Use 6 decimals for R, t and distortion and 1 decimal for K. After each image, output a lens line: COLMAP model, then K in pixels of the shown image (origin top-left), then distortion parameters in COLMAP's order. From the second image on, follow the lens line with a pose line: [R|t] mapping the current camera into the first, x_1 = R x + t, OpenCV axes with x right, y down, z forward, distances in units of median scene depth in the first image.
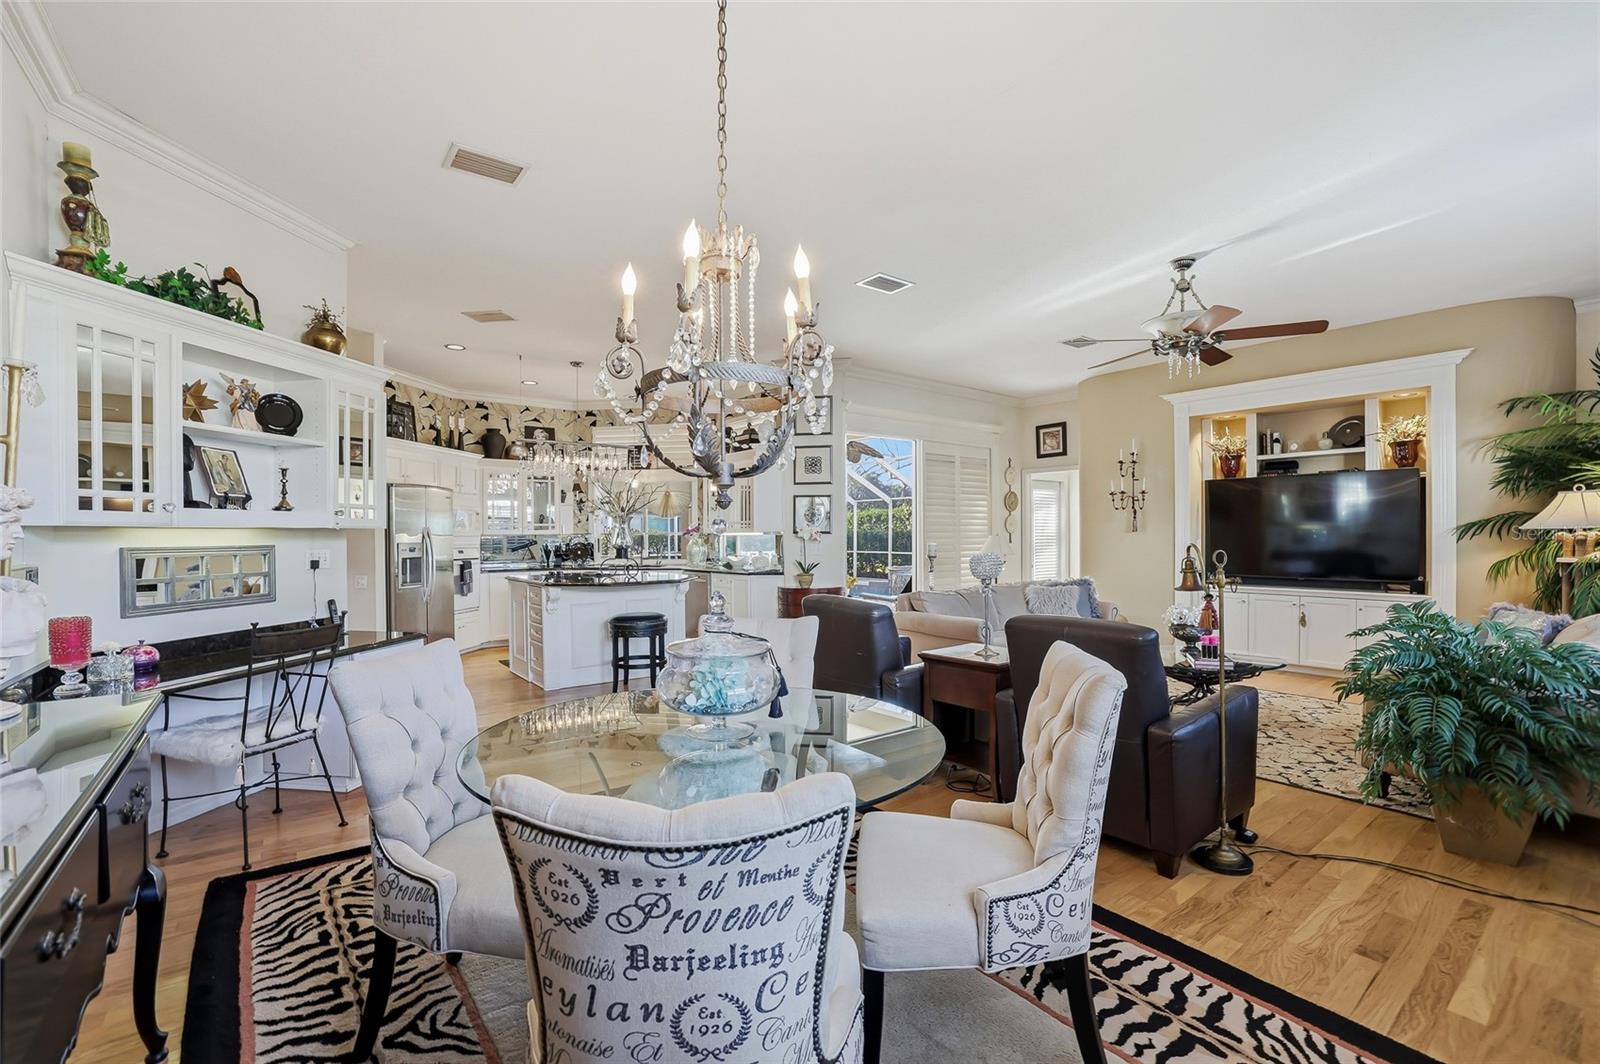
lens RADIAL K [[697.0, 0, 800.0], [0, 697.0, 532.0], [0, 0, 1]] dist [-0.037541, 0.013945]
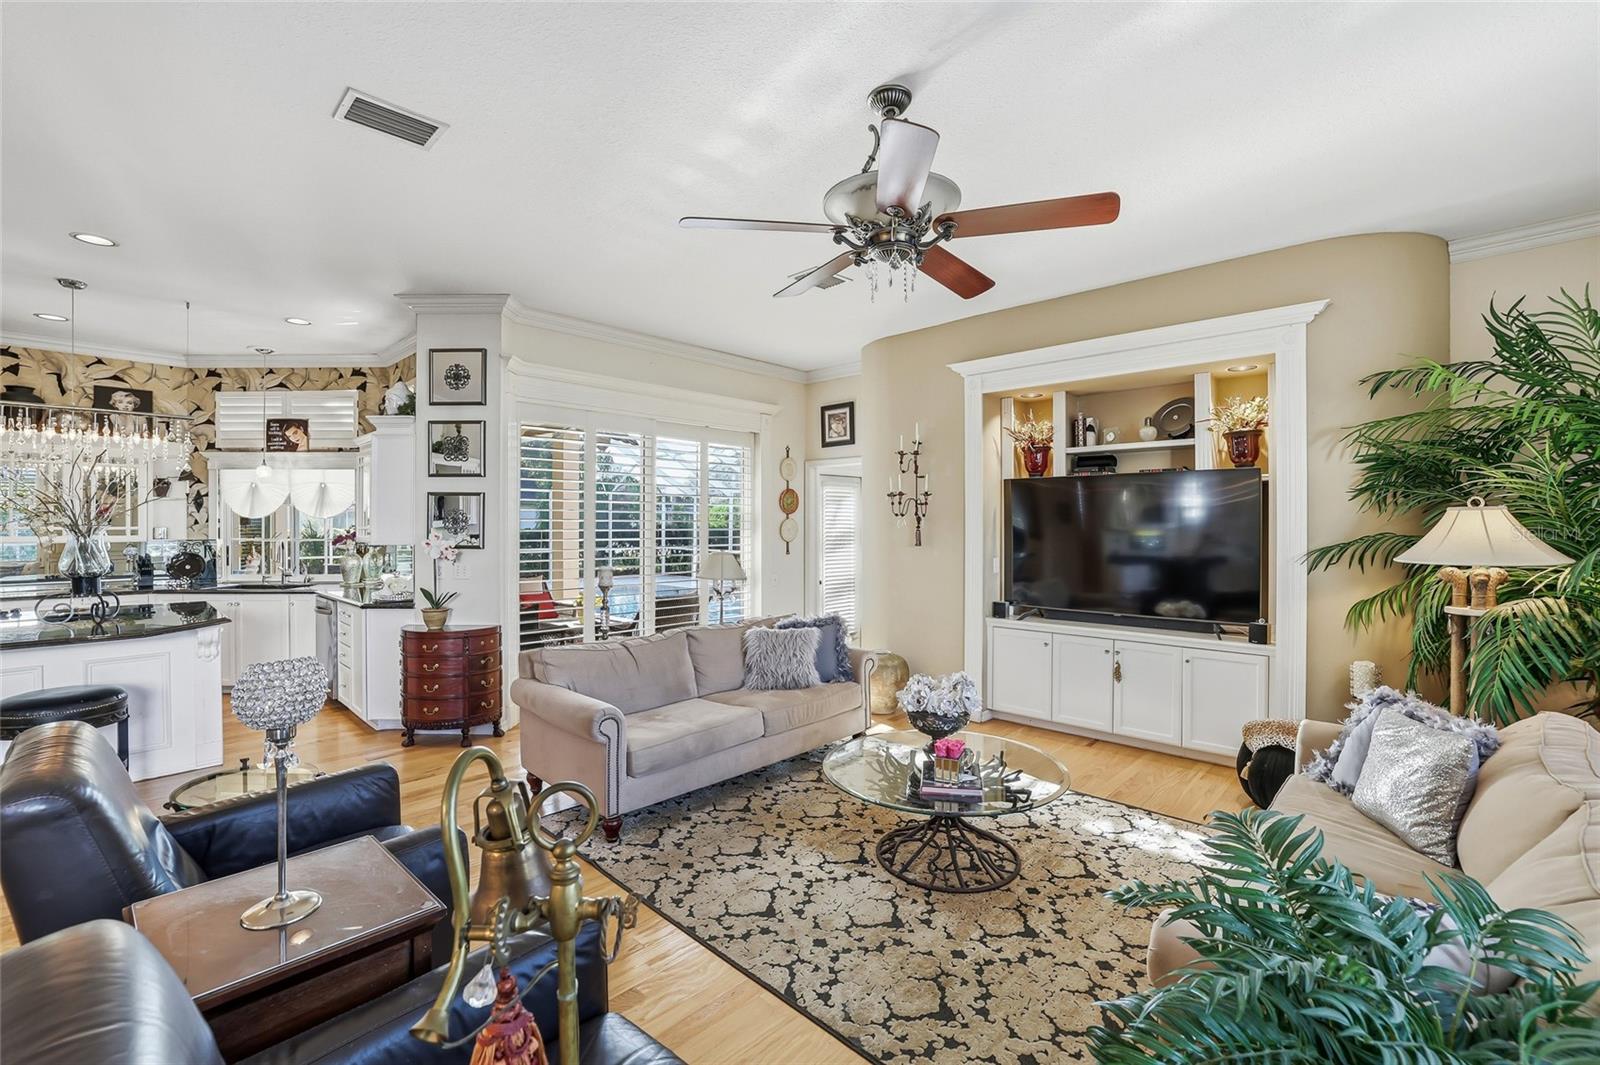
lens RADIAL K [[691.9, 0, 794.8], [0, 691.9, 521.5], [0, 0, 1]] dist [-0.048245, 0.020883]
pose [[0.989066, 0.006843, 0.147314, 0.290864], [-0.006816, 0.999977, -0.000689, -0.030902], [-0.147315, -0.000322, 0.989090, 0.334205]]
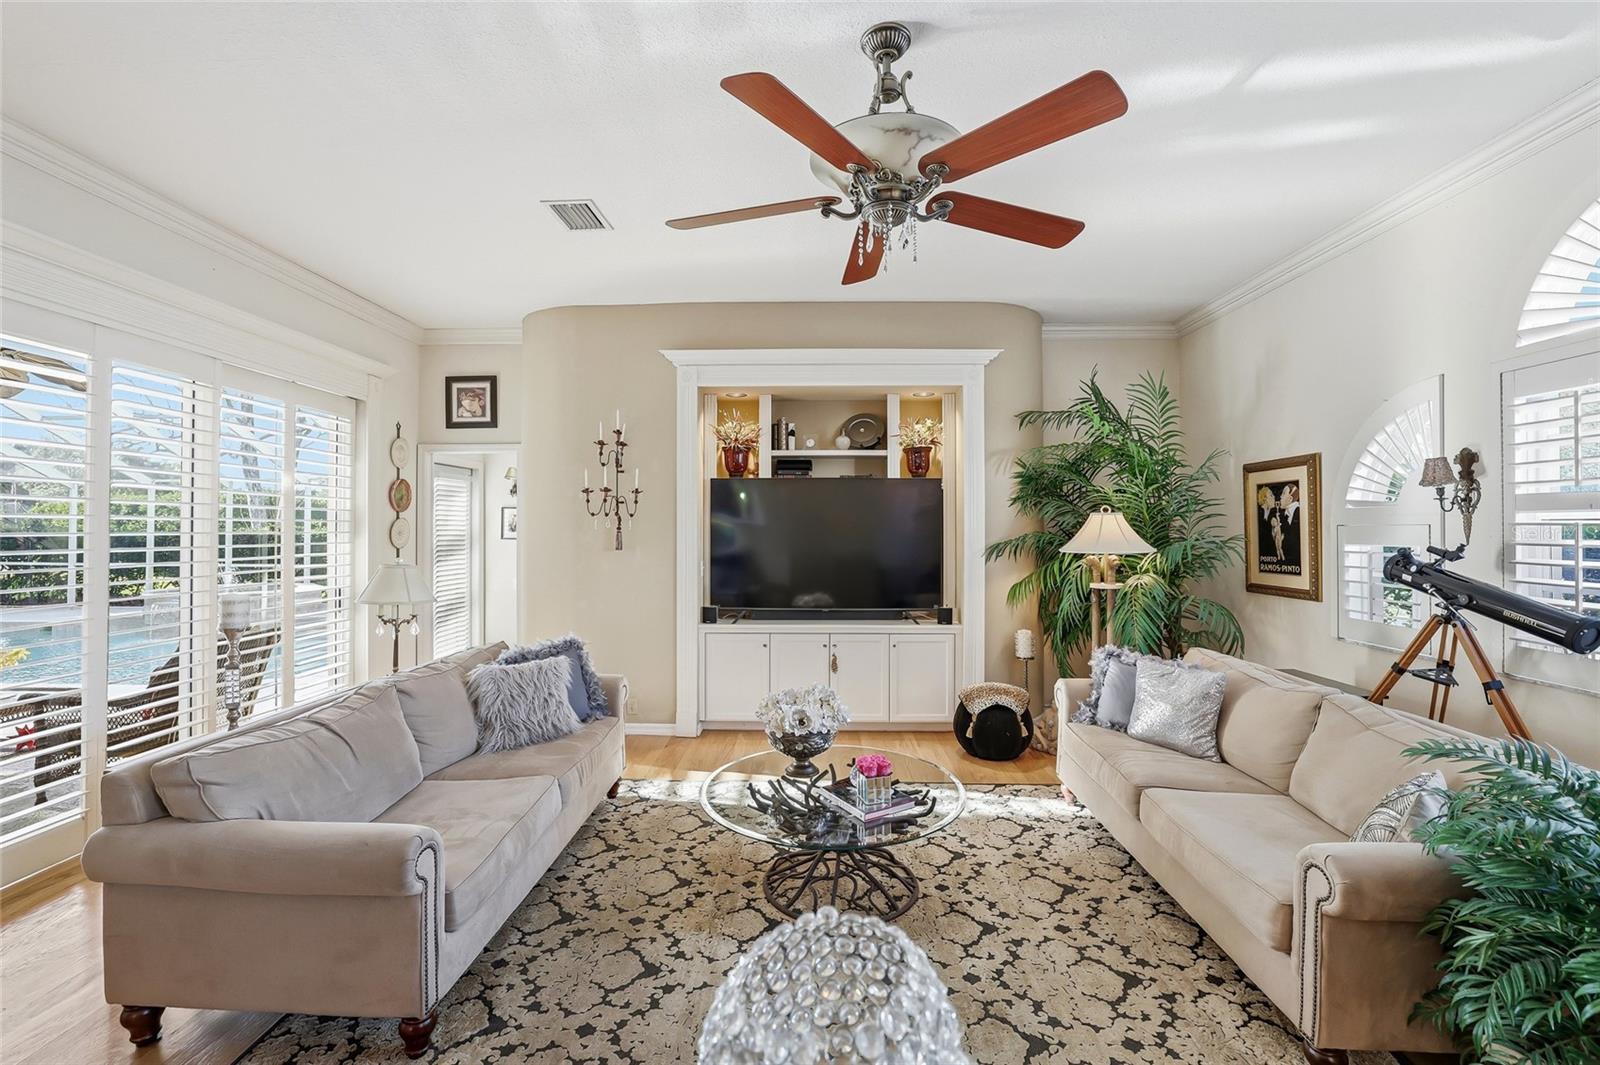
lens RADIAL K [[689.7, 0, 799.1], [0, 689.7, 522.2], [0, 0, 1]] dist [-0.052277, 0.018938]
pose [[0.629189, 0.012460, 0.777152, 0.099259], [-0.007119, 0.999922, -0.010268, -0.025811], [-0.777219, 0.000928, 0.629229, 0.547187]]
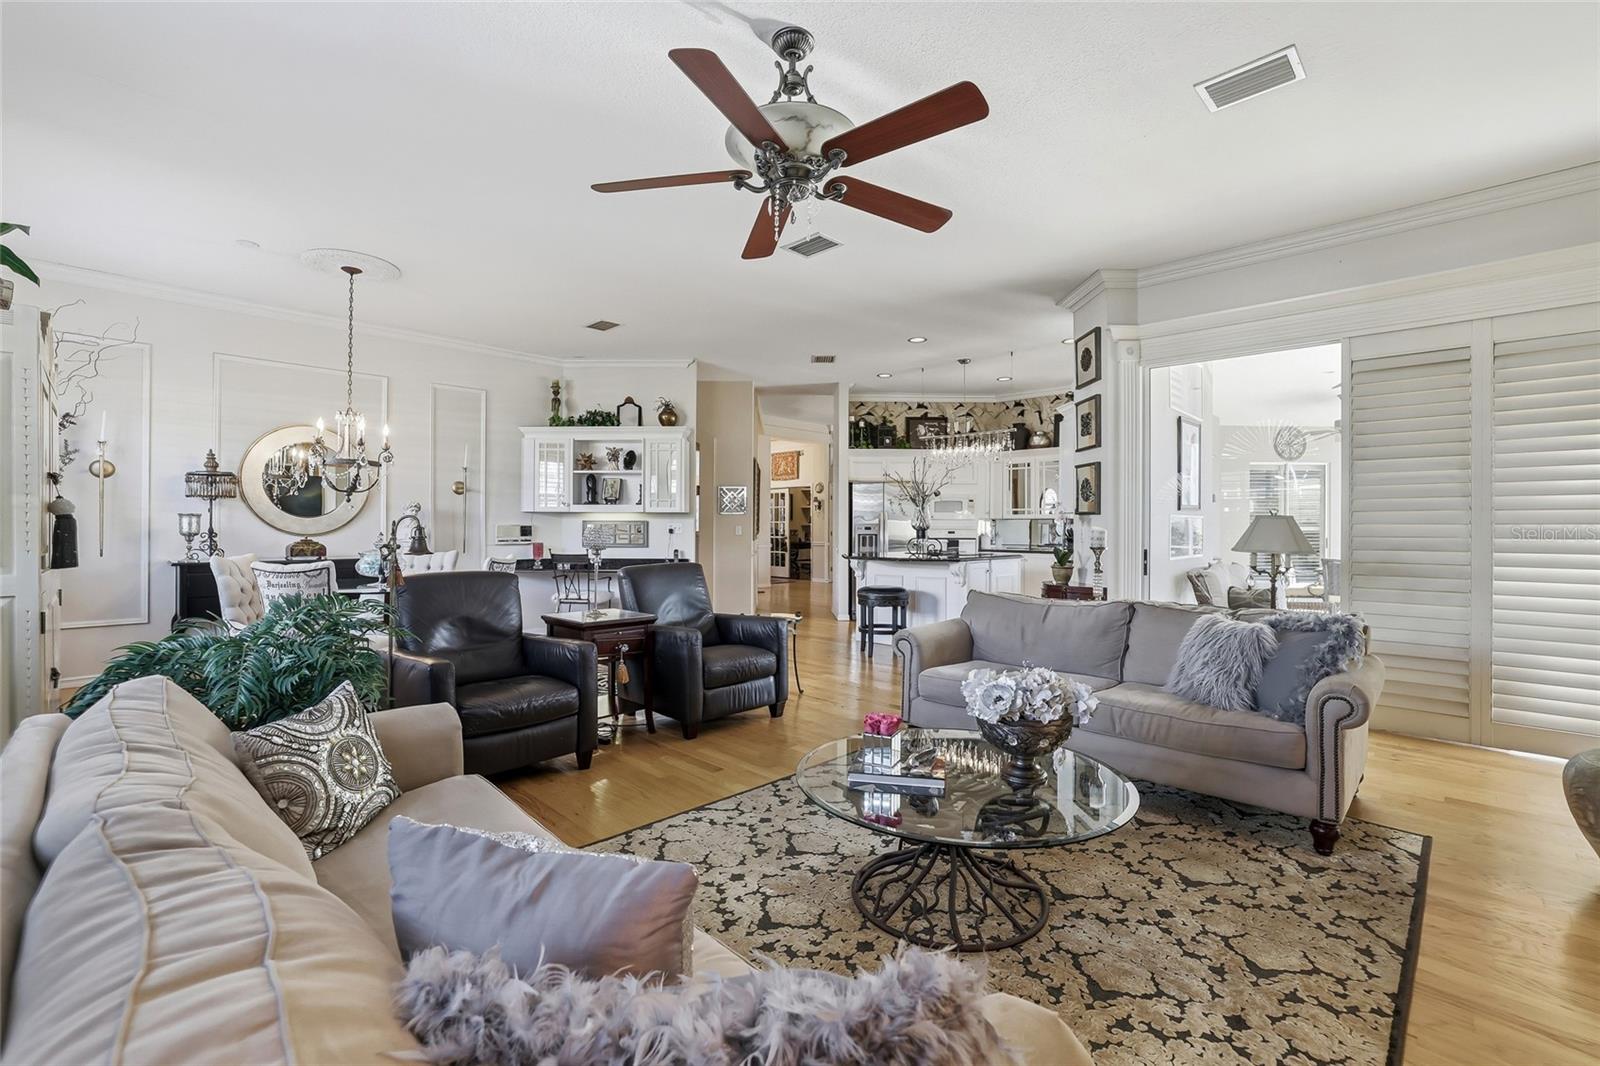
lens RADIAL K [[691.9, 0, 794.8], [0, 691.9, 522.0], [0, 0, 1]] dist [-0.048245, 0.020883]
pose [[0.141369, 0.001932, -0.989955, 0.832636], [-0.002348, 0.999996, 0.001616, 0.011218], [0.989954, 0.002096, 0.141373, 0.680027]]
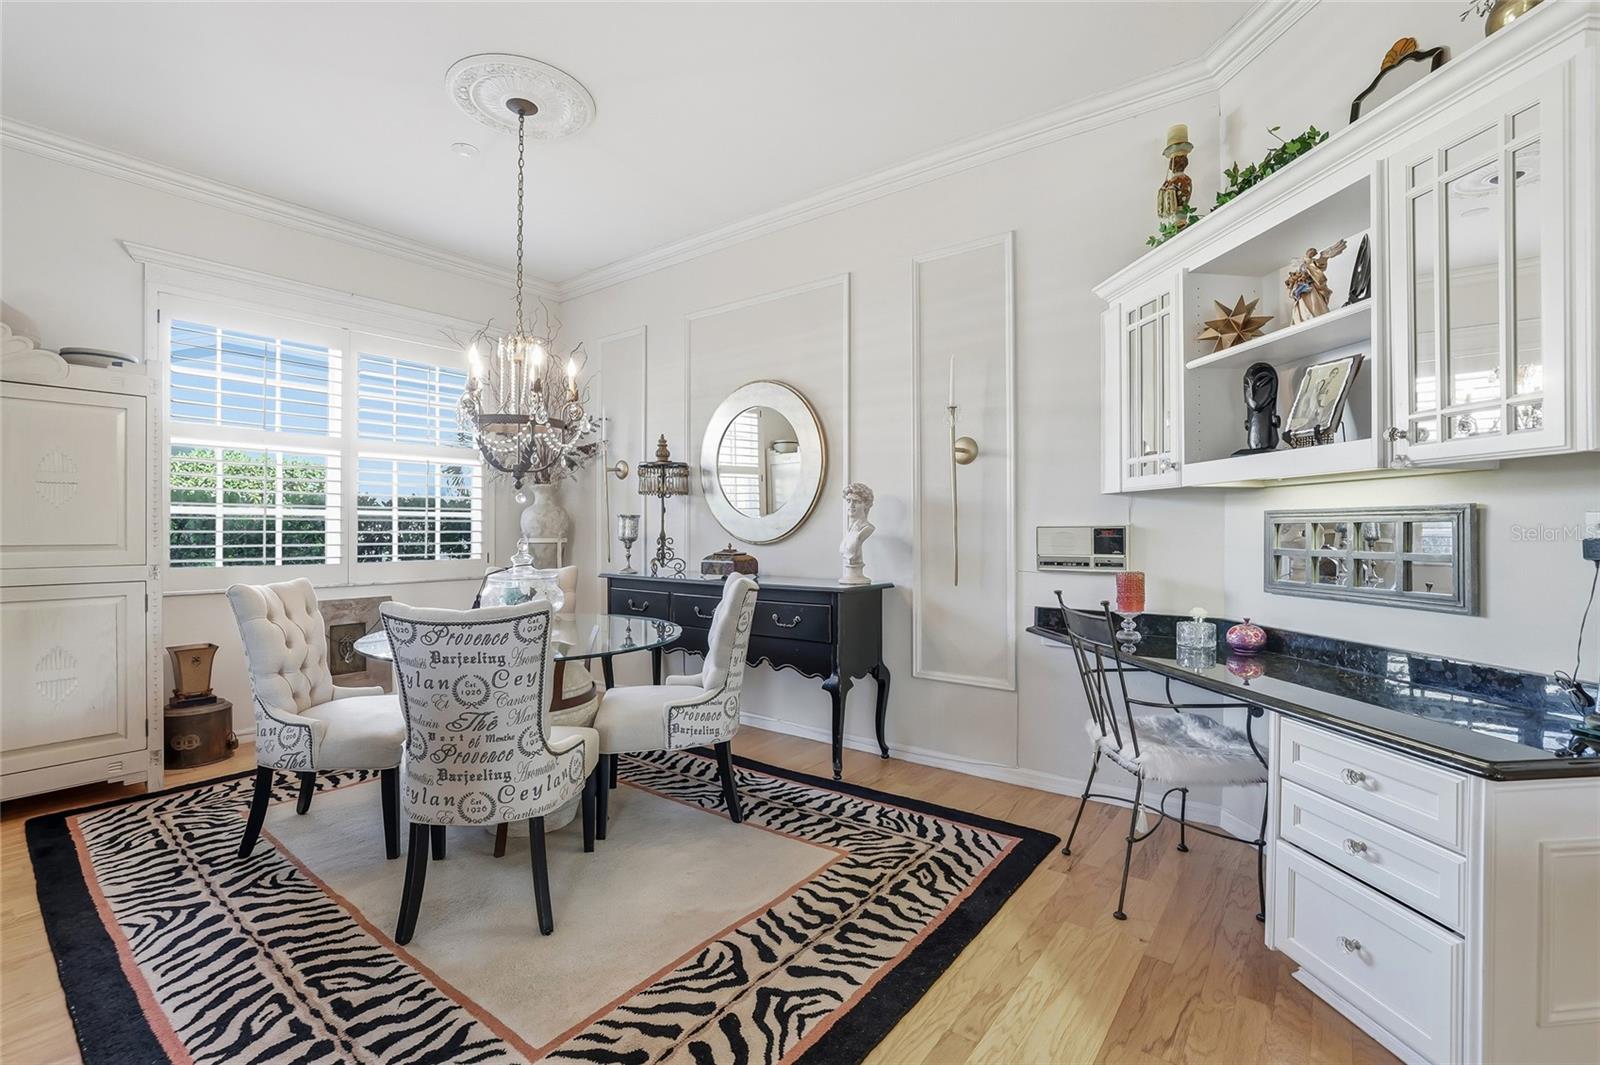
lens RADIAL K [[714.1, 0, 800.0], [0, 714.1, 532.5], [0, 0, 1]] dist [-0.052141, 0.021766]
pose [[-0.966352, 0.006340, -0.257144, -0.093464], [0.005968, 0.999980, 0.002226, 0.021737], [0.257153, 0.000617, -0.966370, 0.809151]]
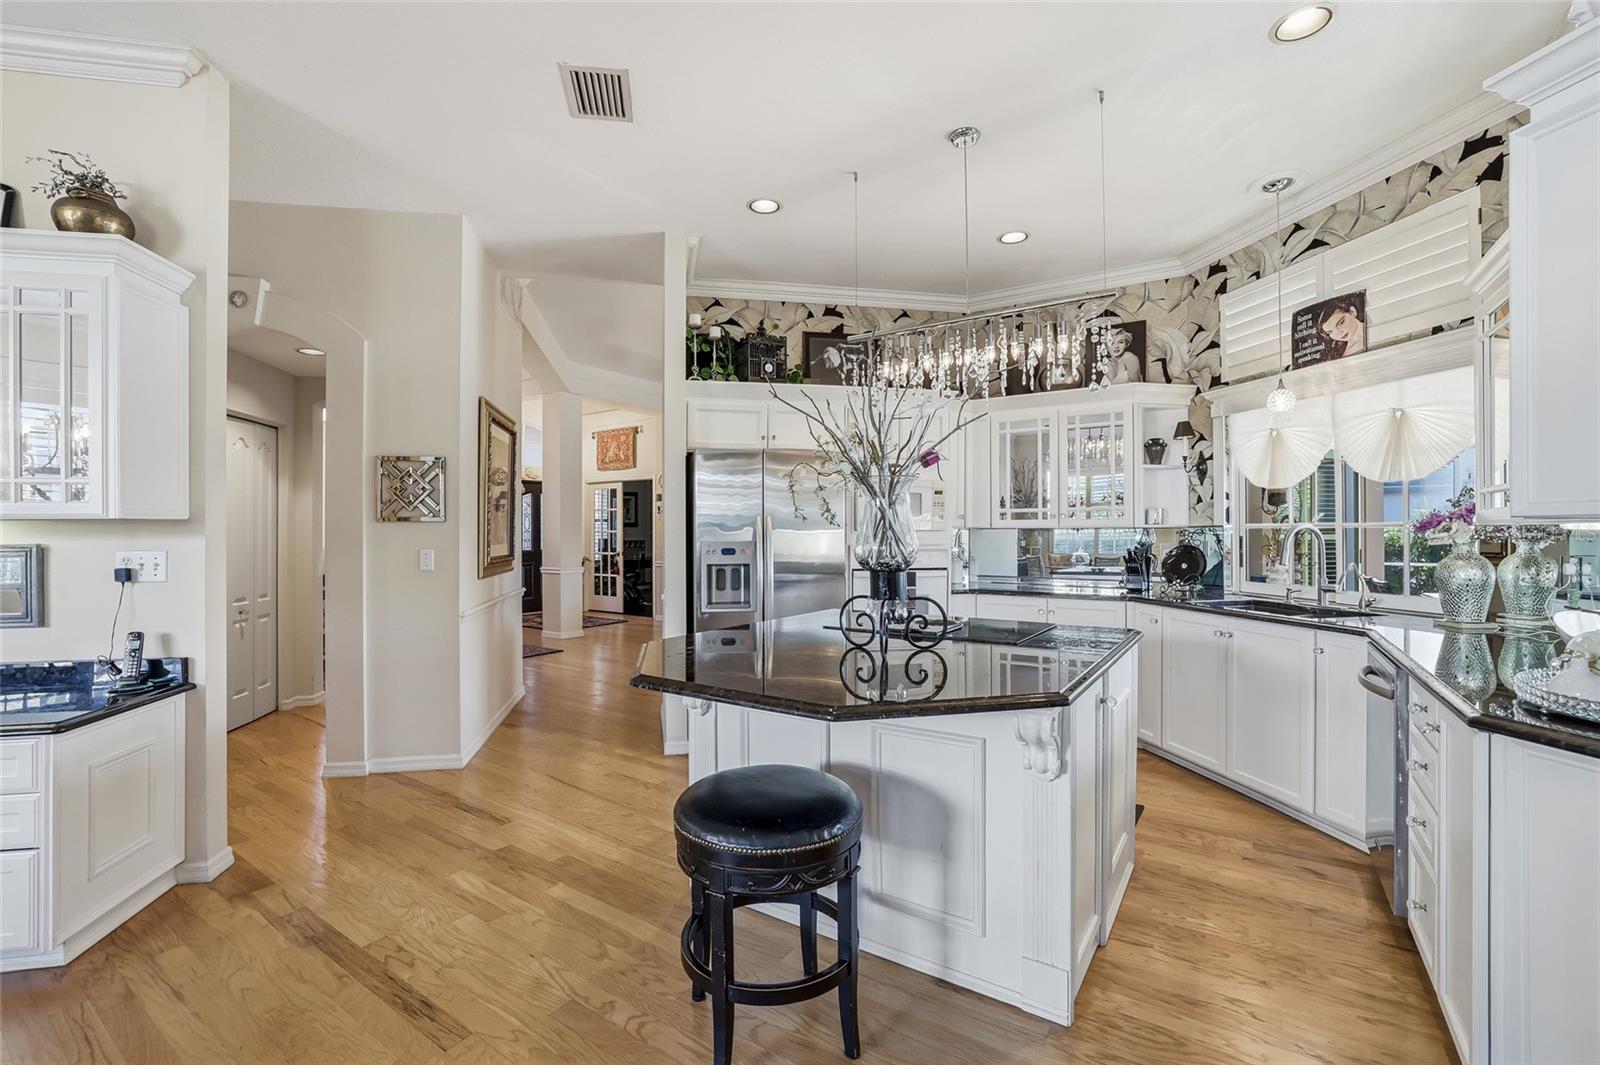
lens RADIAL K [[687.5, 0, 793.2], [0, 687.5, 530.7], [0, 0, 1]] dist [-0.049901, 0.018179]
pose [[0.317105, 0.006044, -0.948371, 0.055982], [0.002597, 0.999970, 0.007241, 0.001937], [0.948387, -0.004760, 0.317080, 0.889782]]
